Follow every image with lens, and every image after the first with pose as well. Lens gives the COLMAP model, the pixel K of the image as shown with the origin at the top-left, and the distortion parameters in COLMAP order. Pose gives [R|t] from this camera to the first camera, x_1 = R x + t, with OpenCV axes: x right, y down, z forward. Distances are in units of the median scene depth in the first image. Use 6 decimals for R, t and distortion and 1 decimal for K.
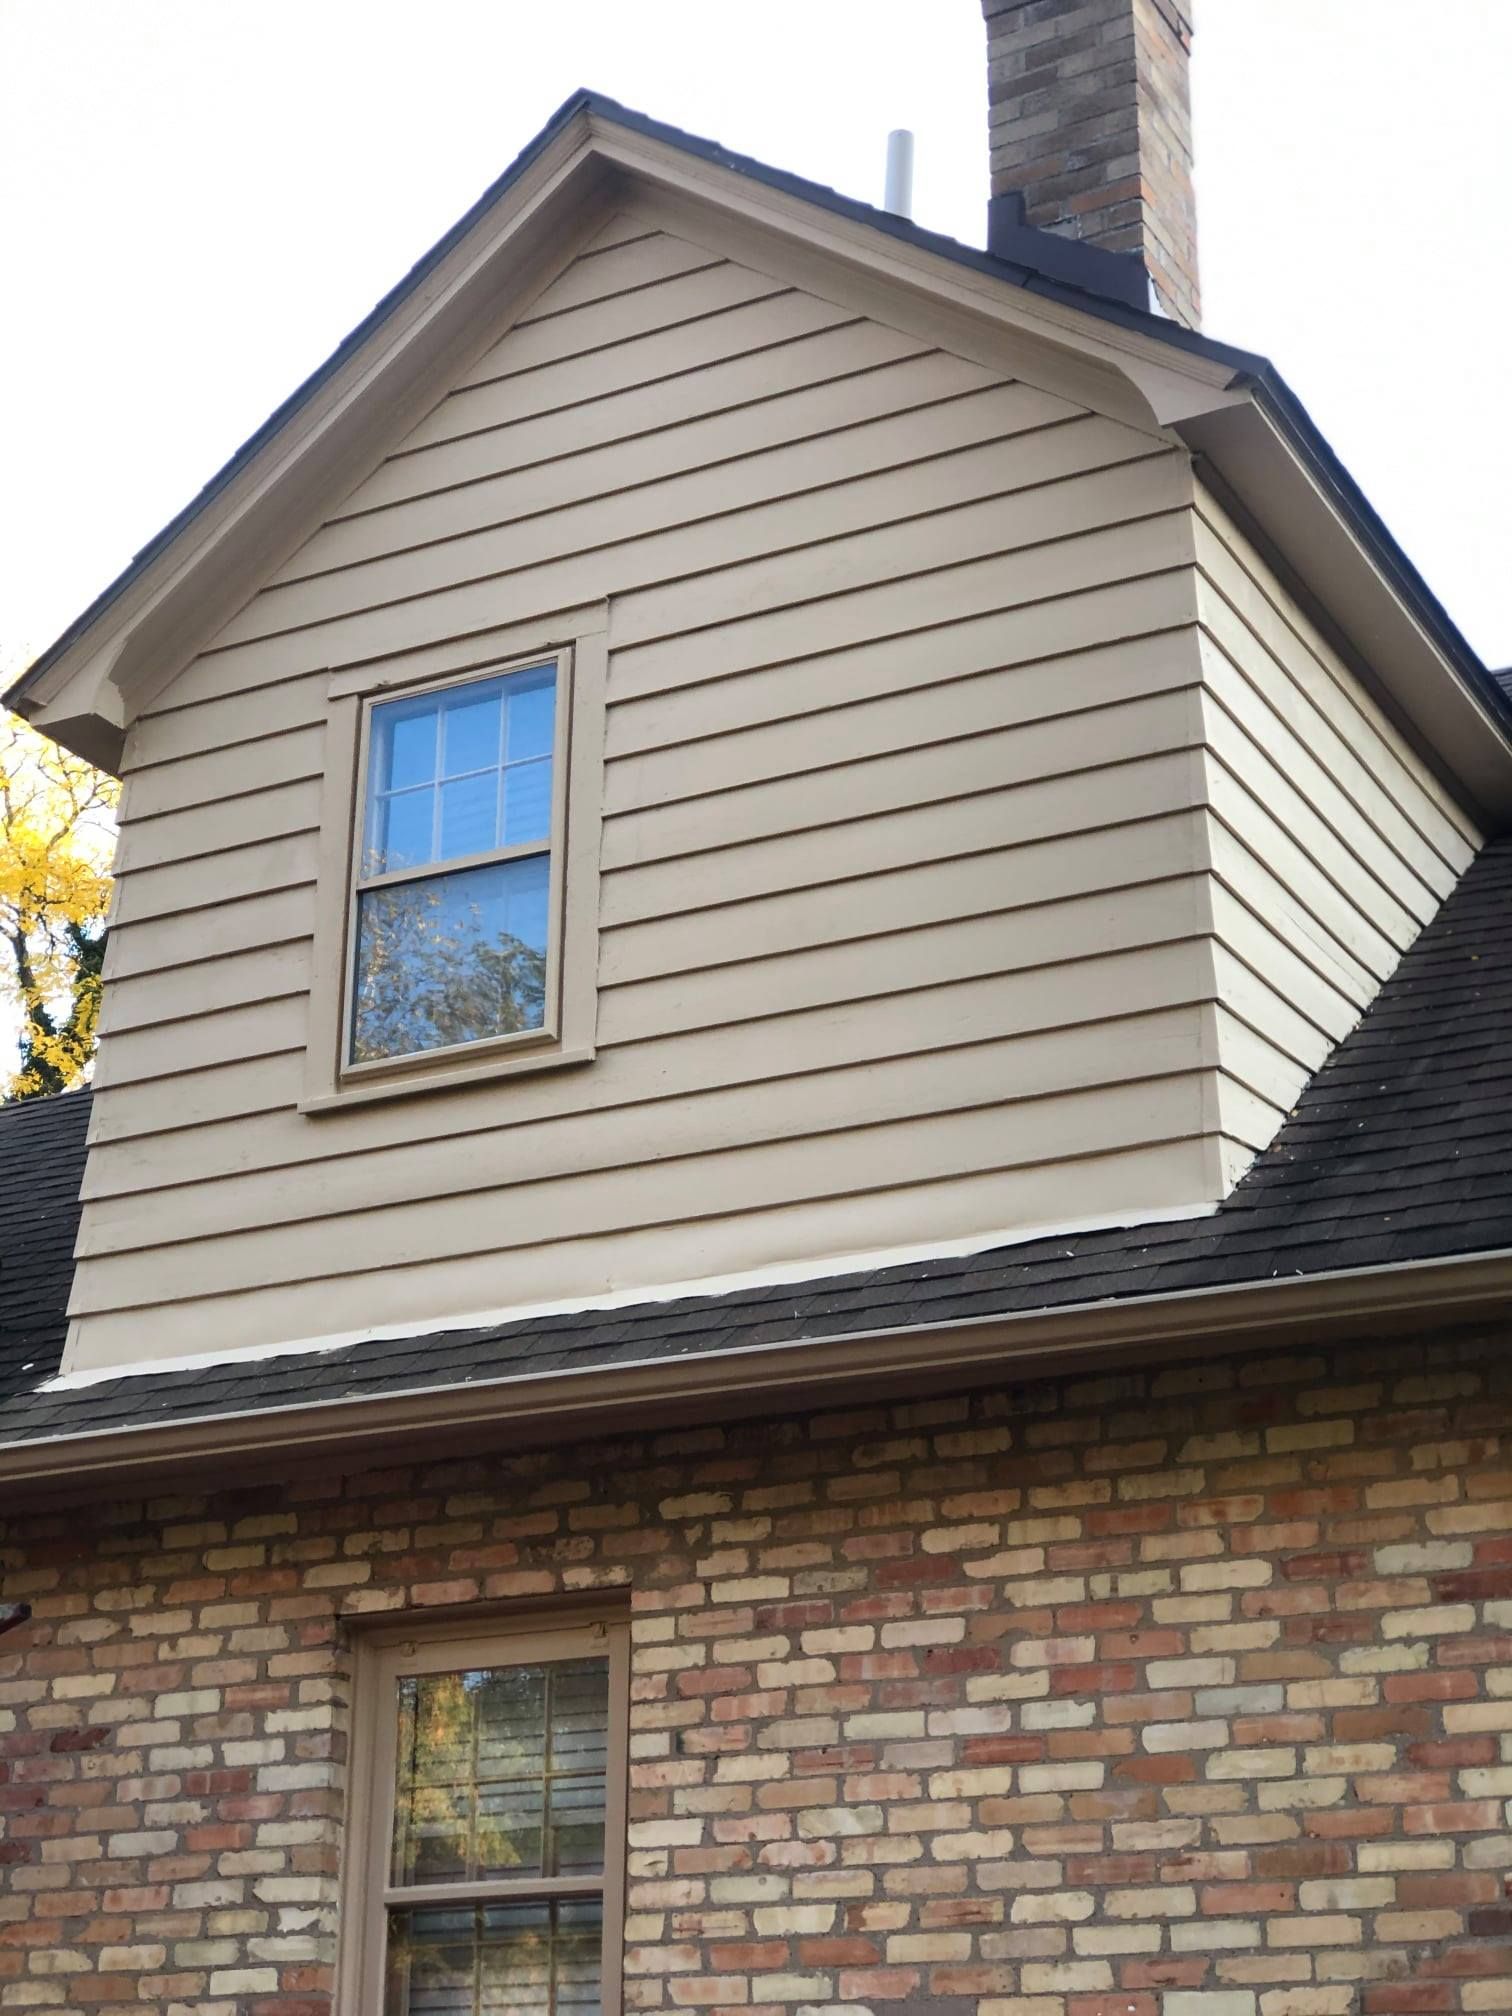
lens RADIAL K [[3028.2, 0, 756.0], [0, 3028.2, 1008.0], [0, 0, 1]] dist [-0.014490, 0.402989]
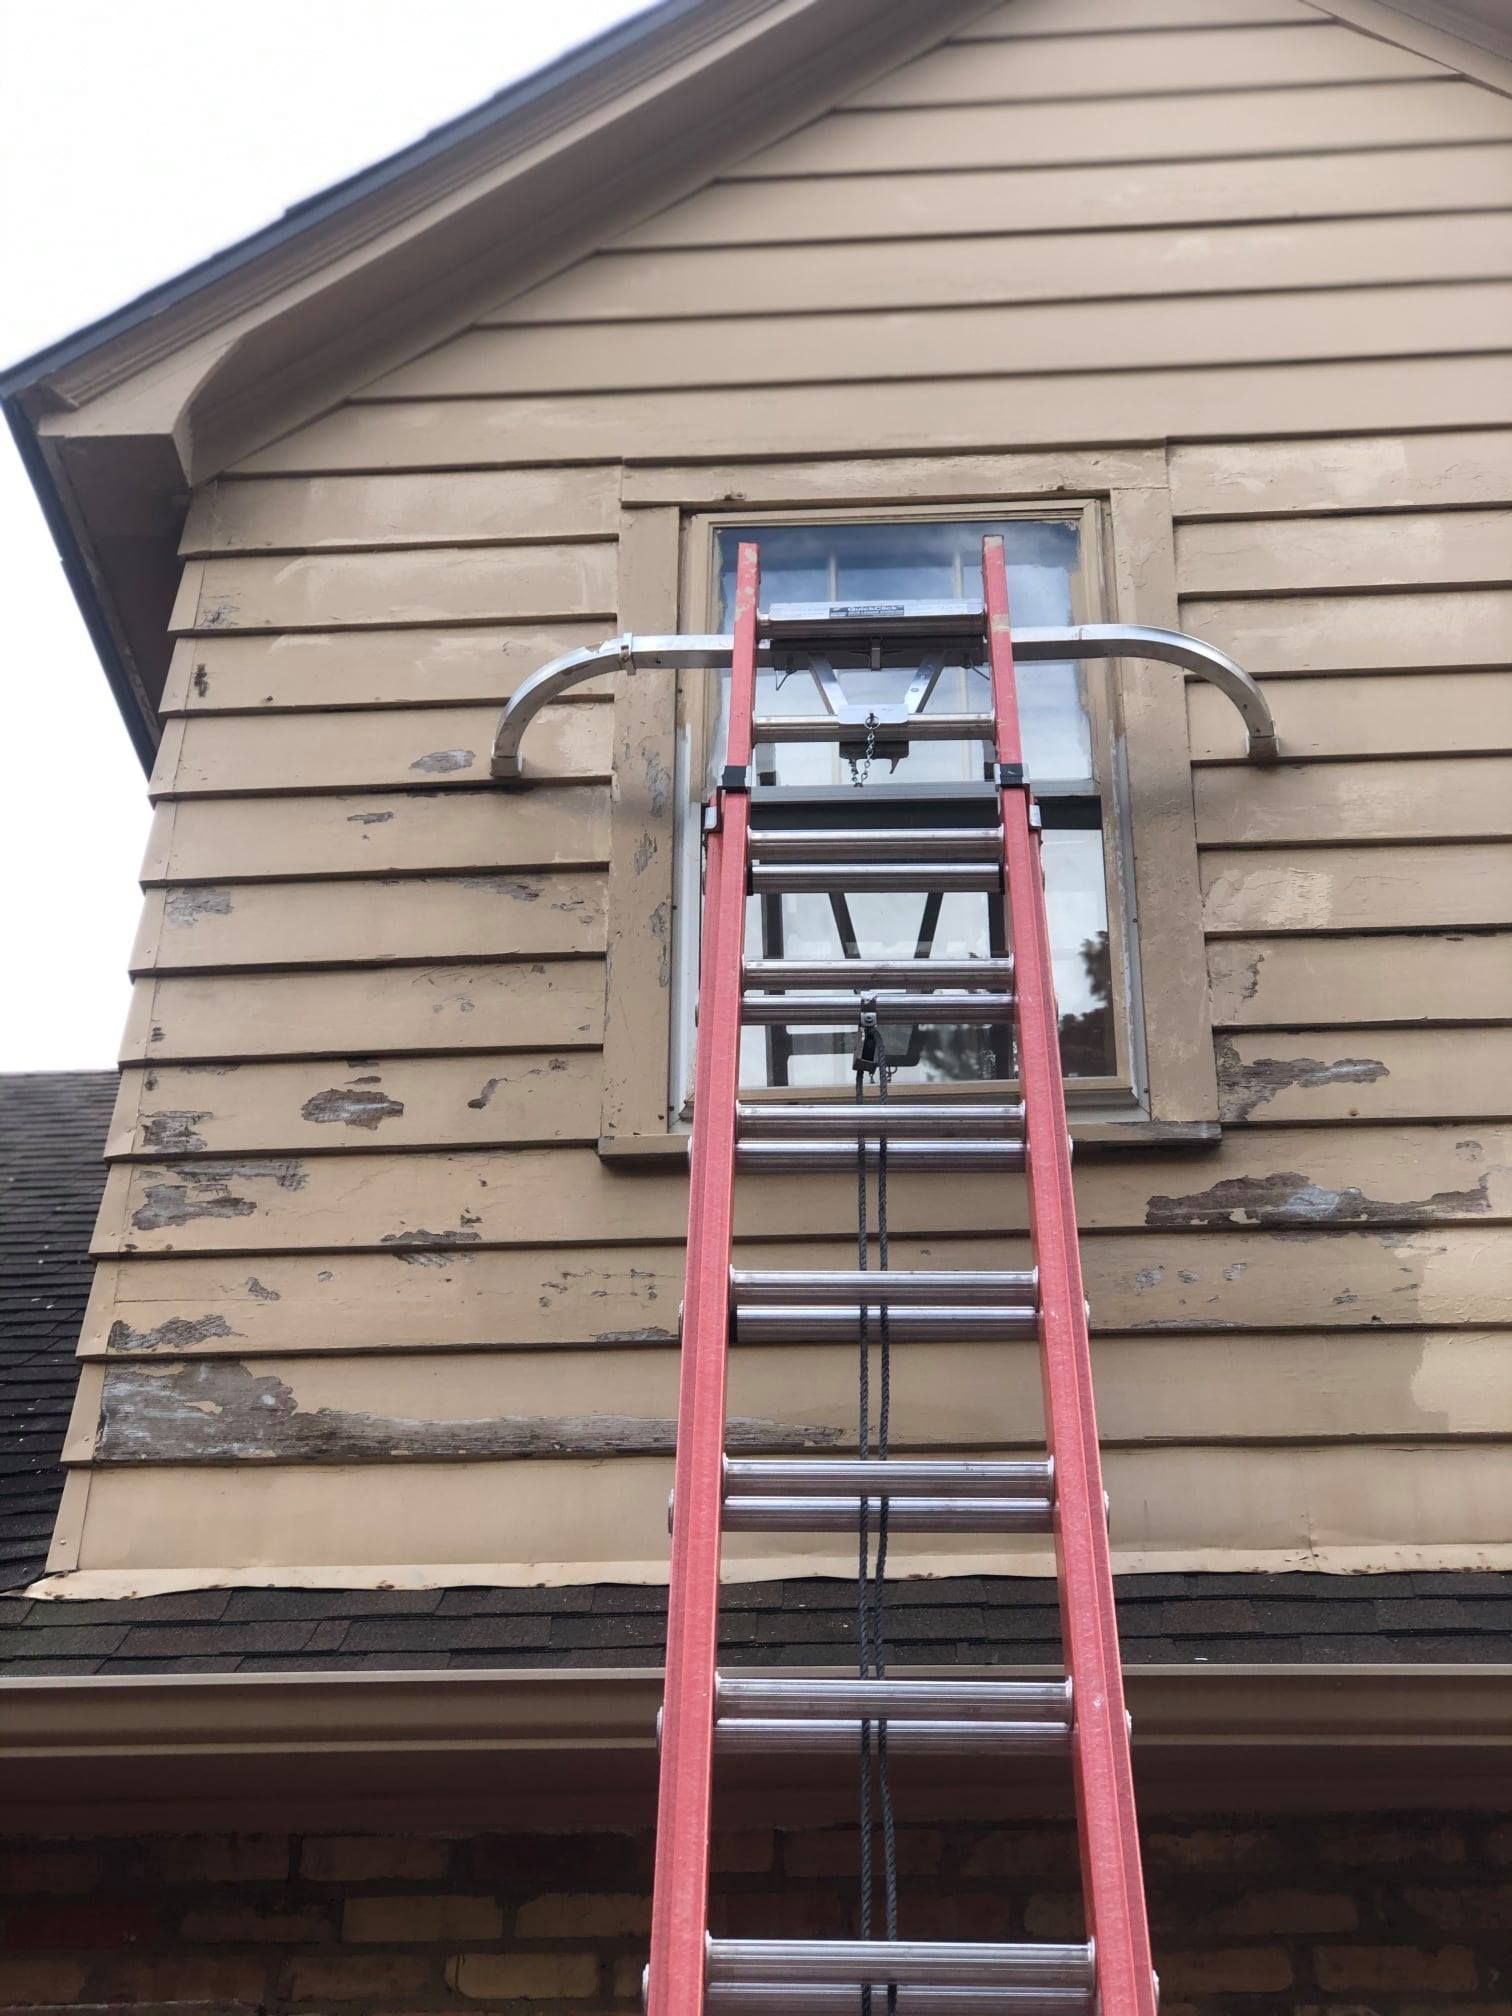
lens RADIAL K [[3028.2, 0, 756.0], [0, 3028.2, 1008.0], [0, 0, 1]] dist [-0.014490, 0.402989]
pose [[0.912241, 0.200072, 0.357474, -0.342124], [-0.150555, 0.975295, -0.161656, 0.097373], [-0.380986, 0.093649, 0.919826, 0.489152]]
